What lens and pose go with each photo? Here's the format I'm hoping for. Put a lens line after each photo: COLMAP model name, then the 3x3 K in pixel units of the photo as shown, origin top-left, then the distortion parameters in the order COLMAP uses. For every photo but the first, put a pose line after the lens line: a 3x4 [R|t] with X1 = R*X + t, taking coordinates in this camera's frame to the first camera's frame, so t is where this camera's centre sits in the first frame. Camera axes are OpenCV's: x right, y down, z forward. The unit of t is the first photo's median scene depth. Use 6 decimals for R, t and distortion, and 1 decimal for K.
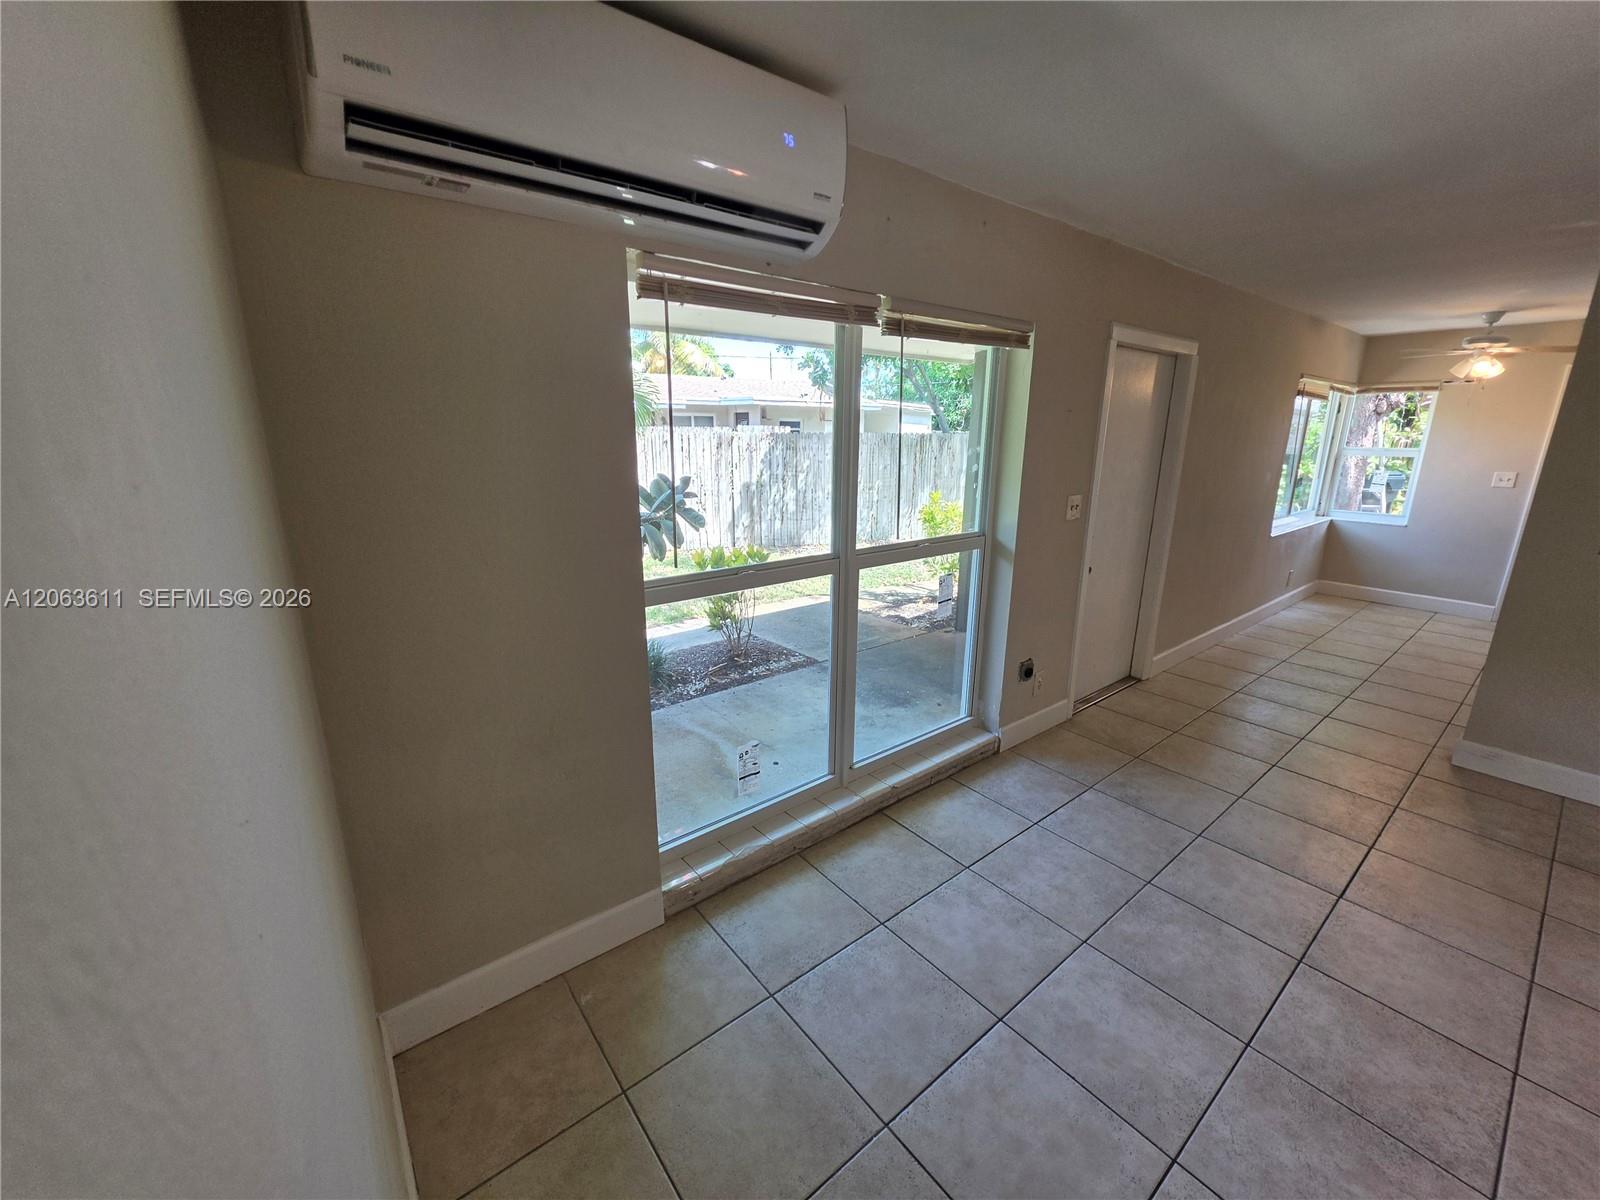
lens RADIAL K [[649.9, 0, 797.9], [0, 649.9, 595.5], [0, 0, 1]] dist [-0.000349, 0.000124]
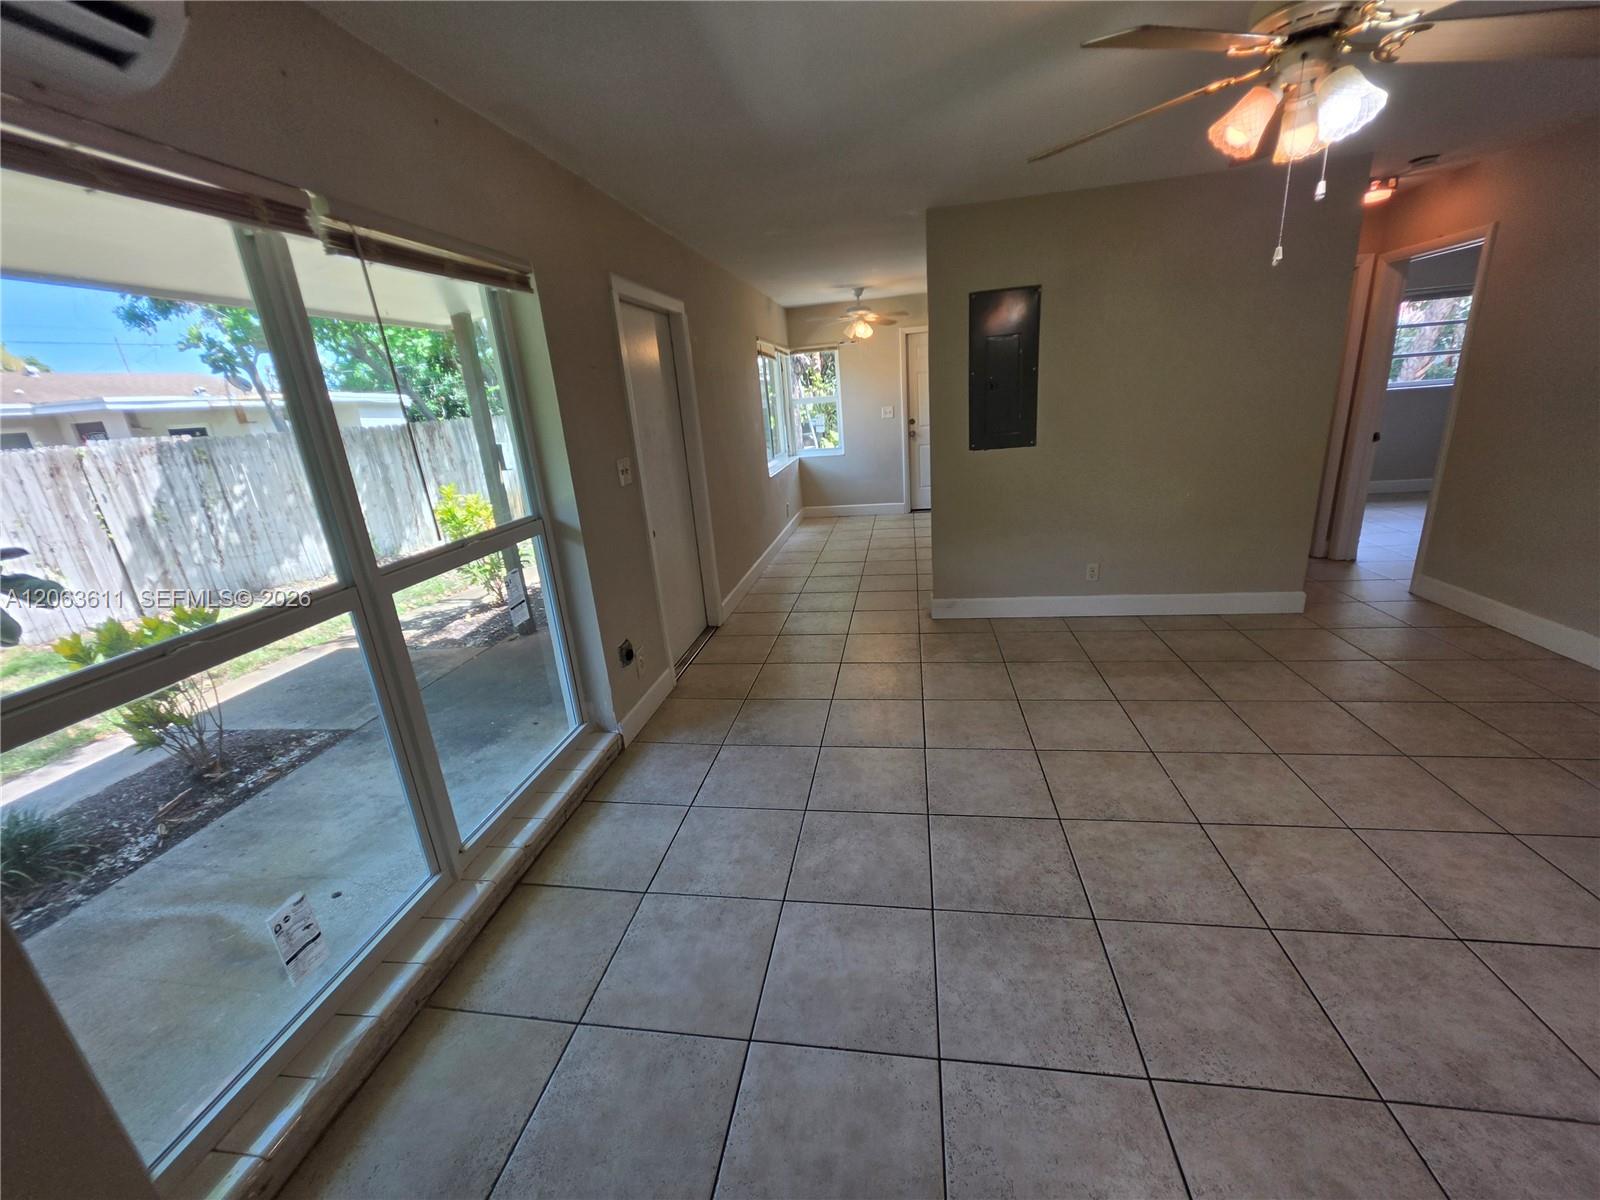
lens RADIAL K [[644.4, 0, 804.0], [0, 644.4, 593.7], [0, 0, 1]] dist [-0.003443, 0.000121]
pose [[0.735089, -0.261518, 0.625502, -0.009602], [0.247097, 0.962494, 0.112024, -0.004845], [-0.631338, 0.072212, 0.772138, 0.099738]]
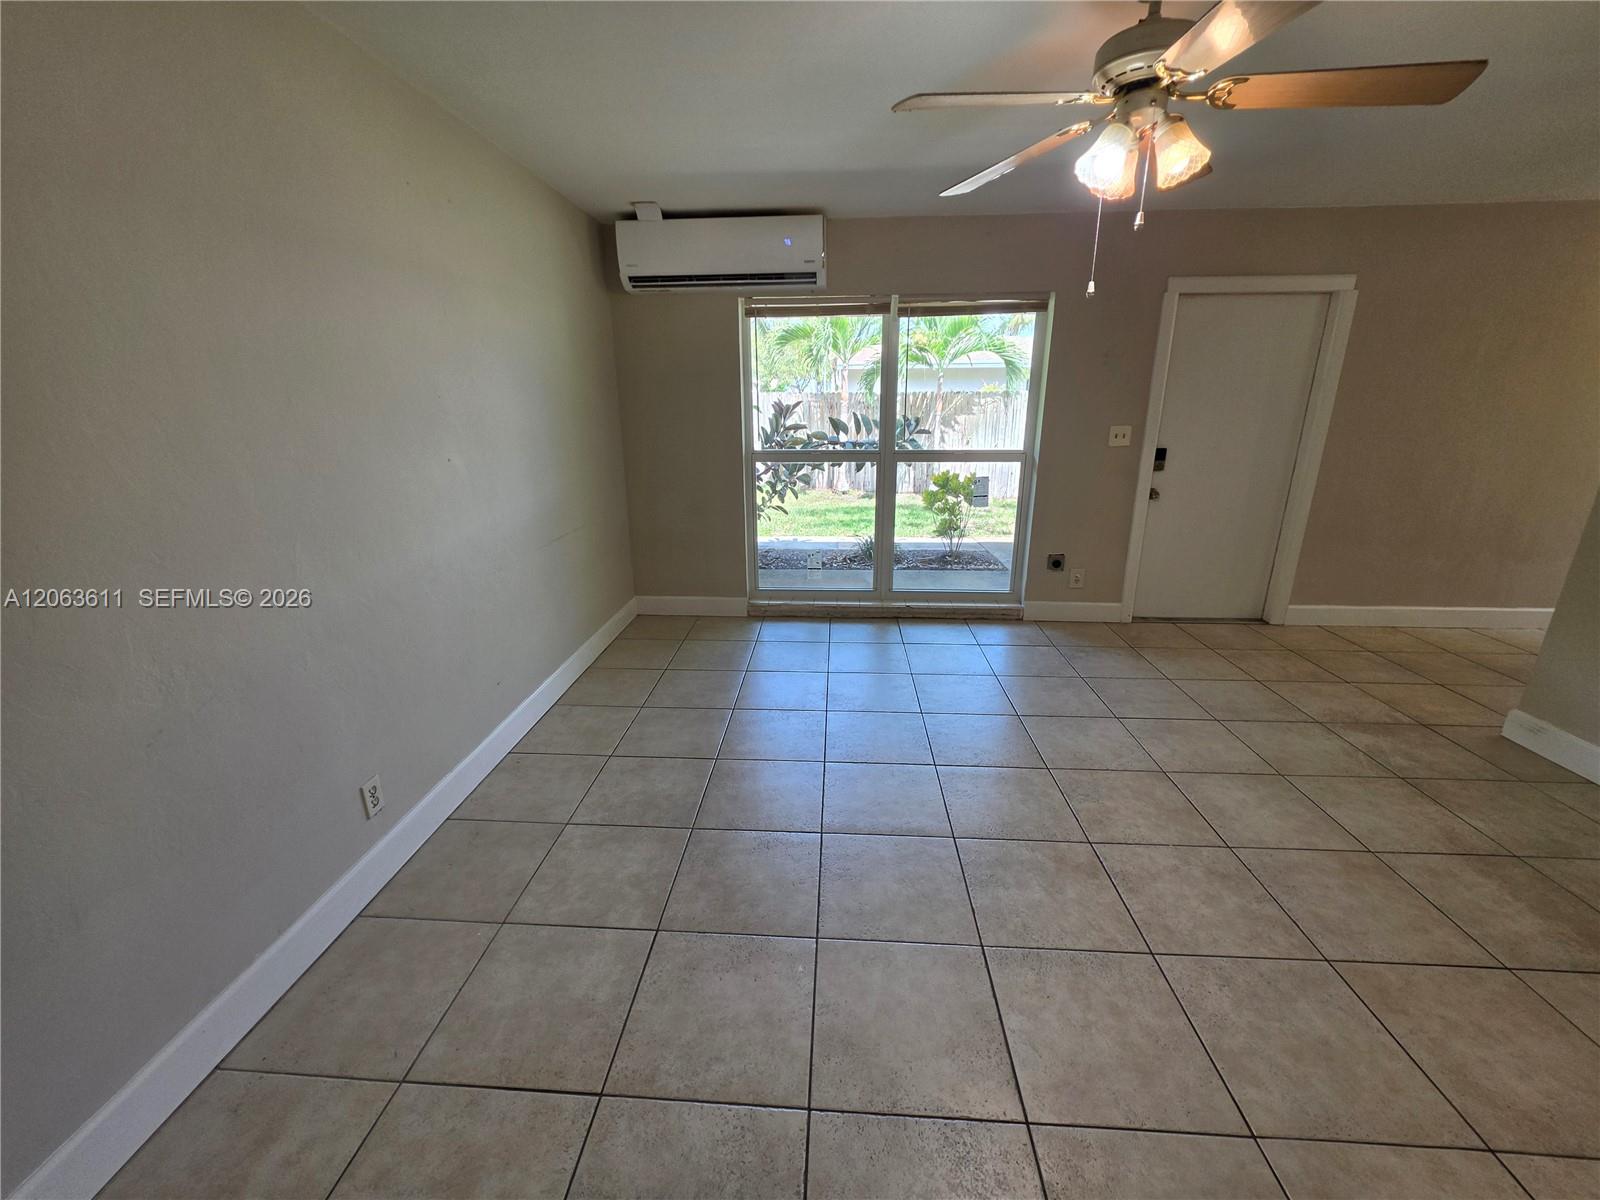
lens RADIAL K [[643.3, 0, 793.9], [0, 643.3, 596.1], [0, 0, 1]] dist [-0.003427, -0.000051]
pose [[0.738944, 0.186146, -0.647542, 0.621549], [-0.156402, 0.982216, 0.103875, 0.099845], [0.655363, 0.024519, 0.754916, -0.236291]]
